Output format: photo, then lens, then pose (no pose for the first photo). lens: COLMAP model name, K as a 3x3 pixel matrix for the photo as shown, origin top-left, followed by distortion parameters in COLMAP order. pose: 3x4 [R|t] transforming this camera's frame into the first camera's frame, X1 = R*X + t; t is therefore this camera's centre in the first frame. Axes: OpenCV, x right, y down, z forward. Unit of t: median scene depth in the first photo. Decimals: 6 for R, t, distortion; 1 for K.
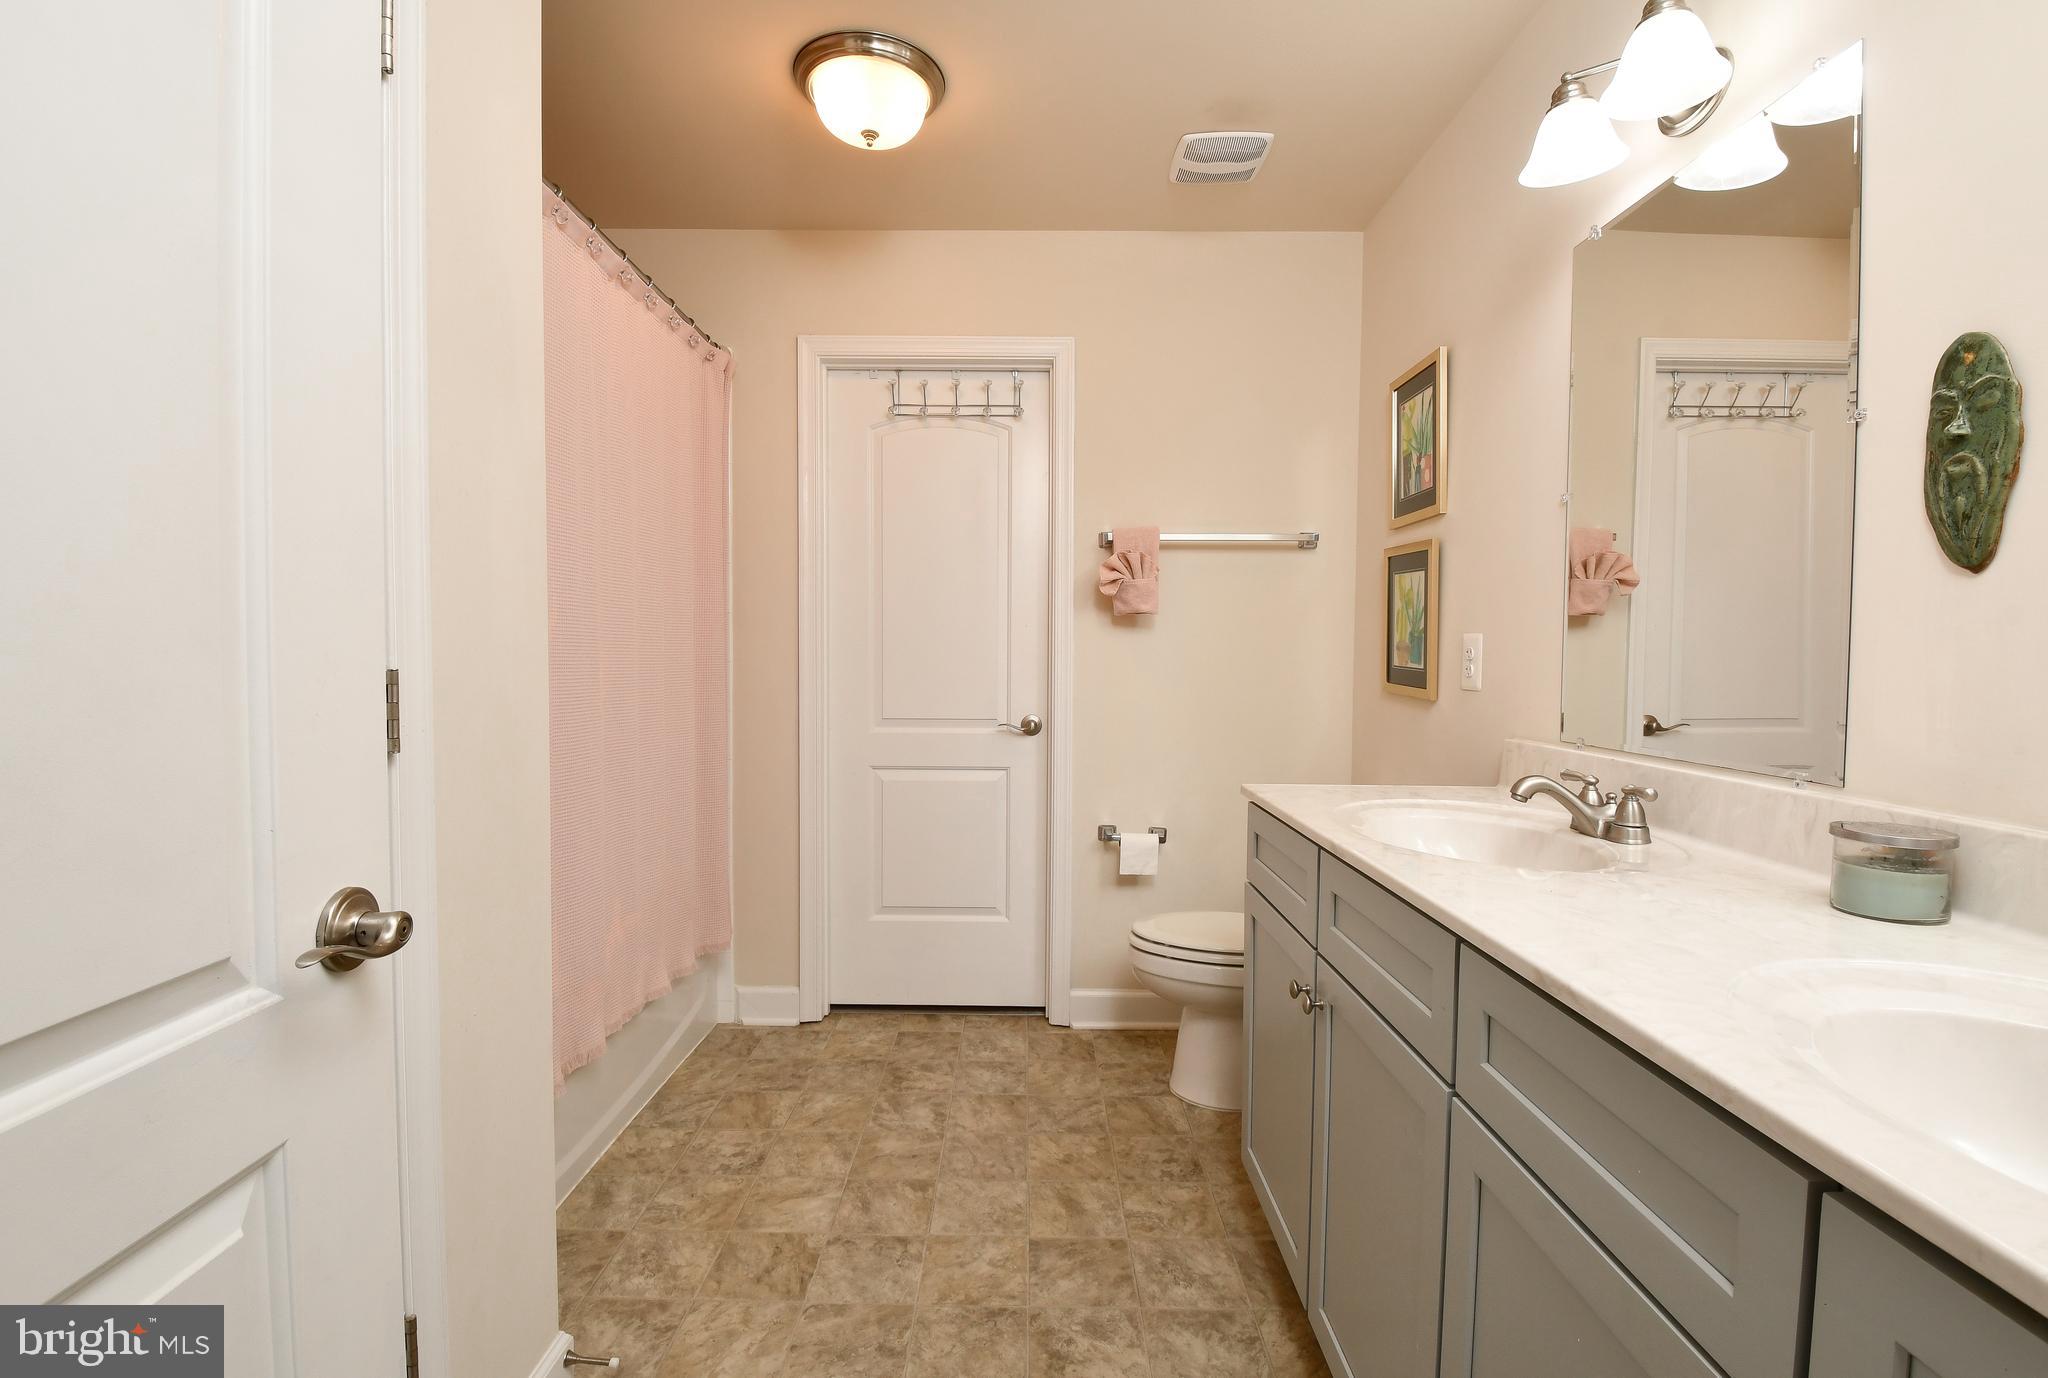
lens RADIAL K [[939.4, 0, 1024.0], [0, 939.4, 689.0], [0, 0, 1]] dist [0.040165, -0.033743]
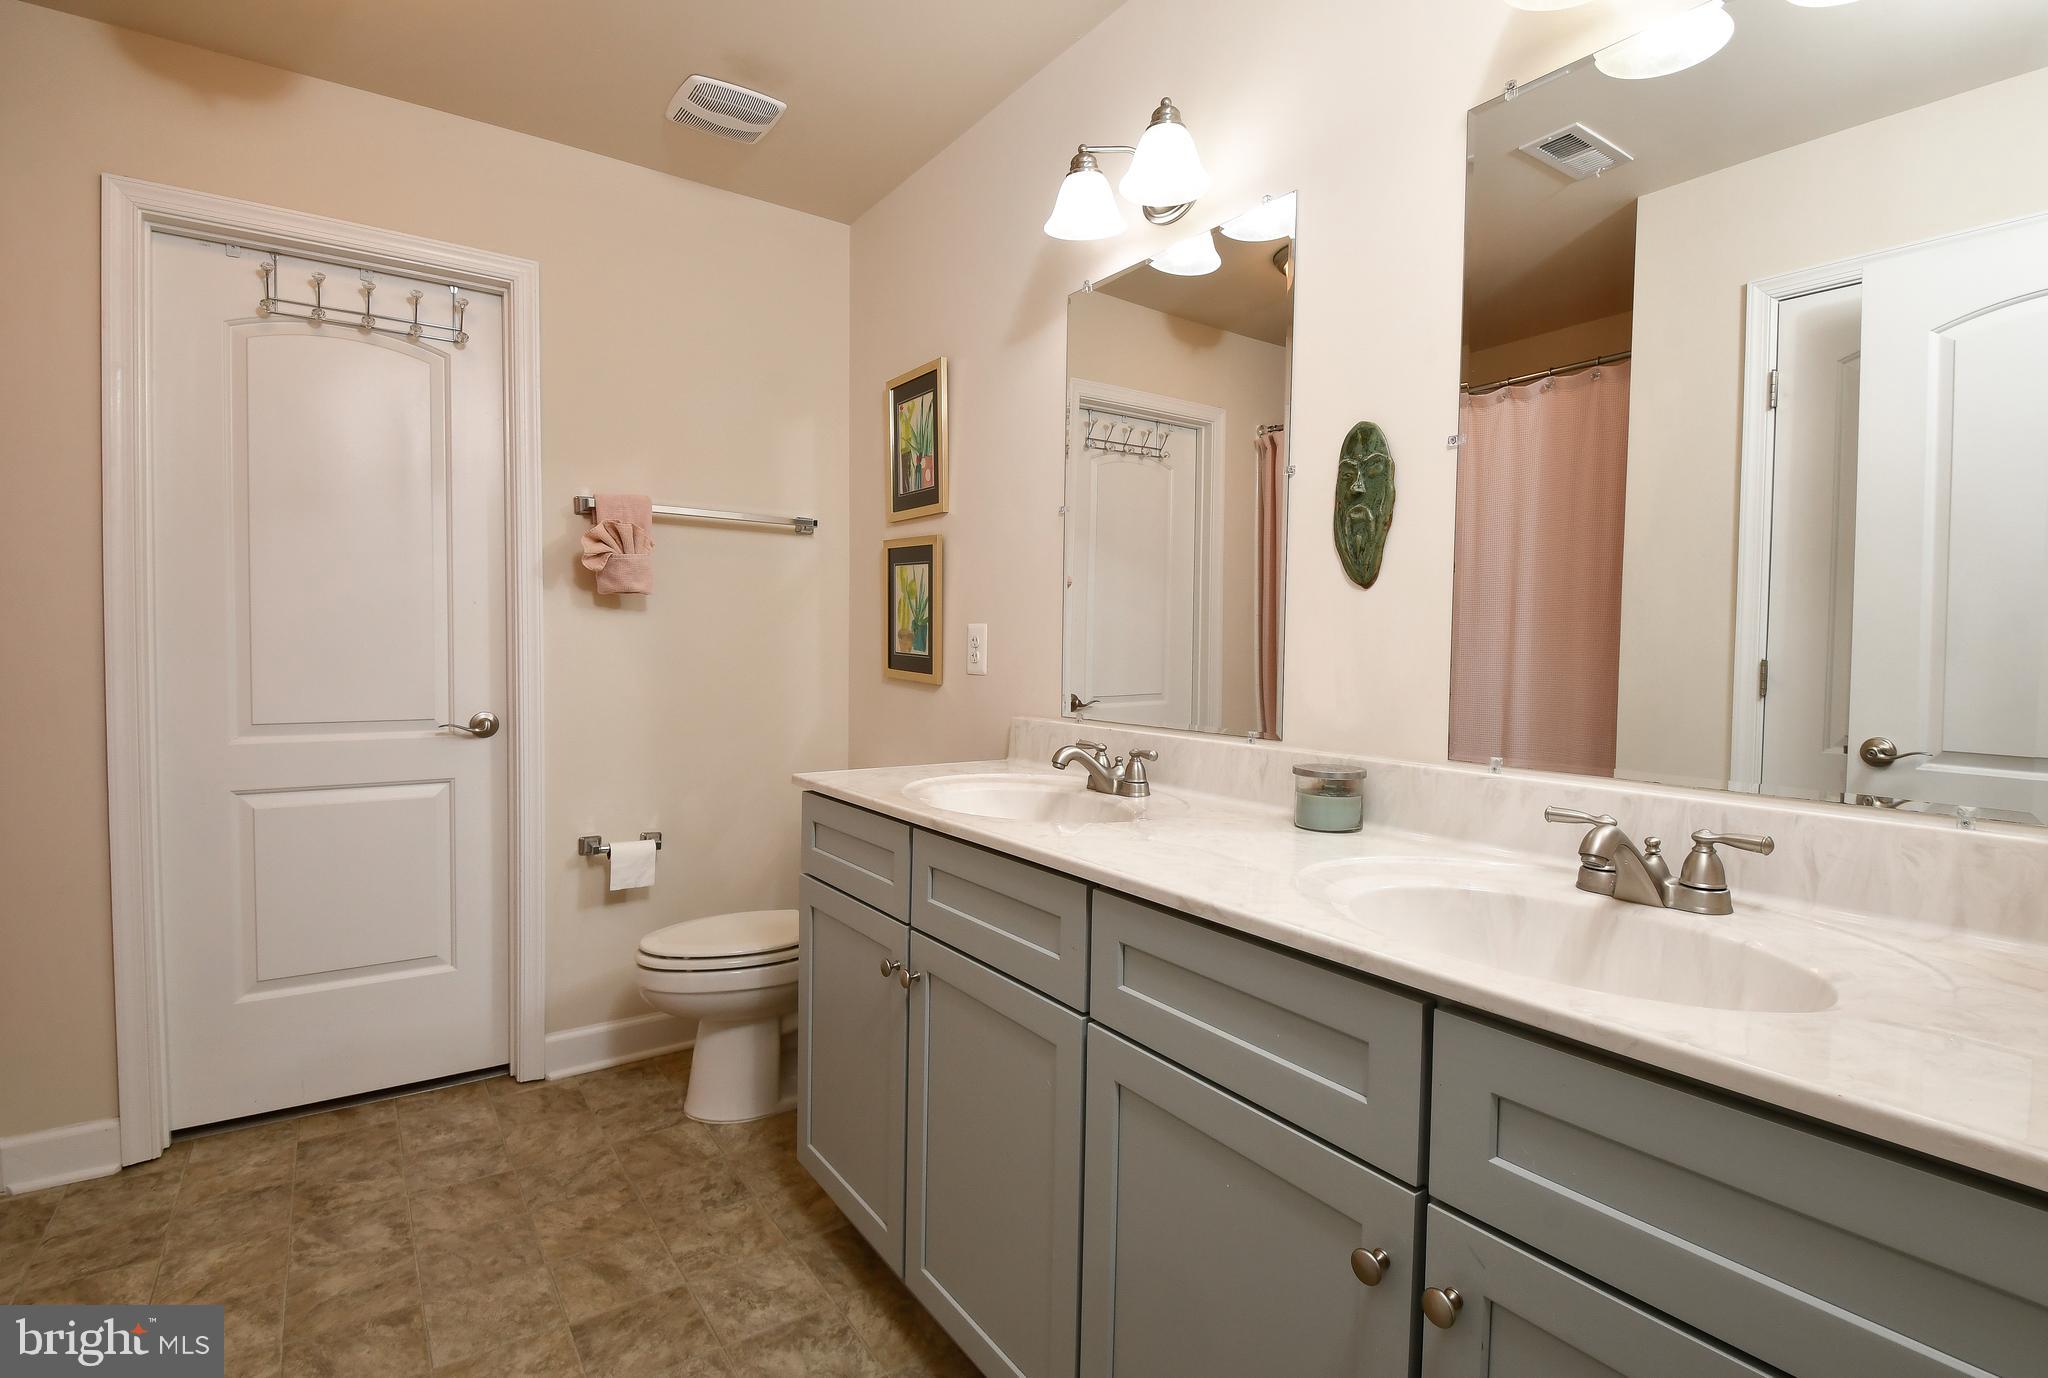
lens RADIAL K [[987.5, 0, 1023.9], [0, 987.5, 679.8], [0, 0, 1]] dist [0.053828, -0.038041]
pose [[0.817786, -0.015515, 0.575313, -0.140174], [0.014138, 0.999876, 0.006869, 0.000185], [-0.575348, 0.002517, 0.817905, 0.022395]]
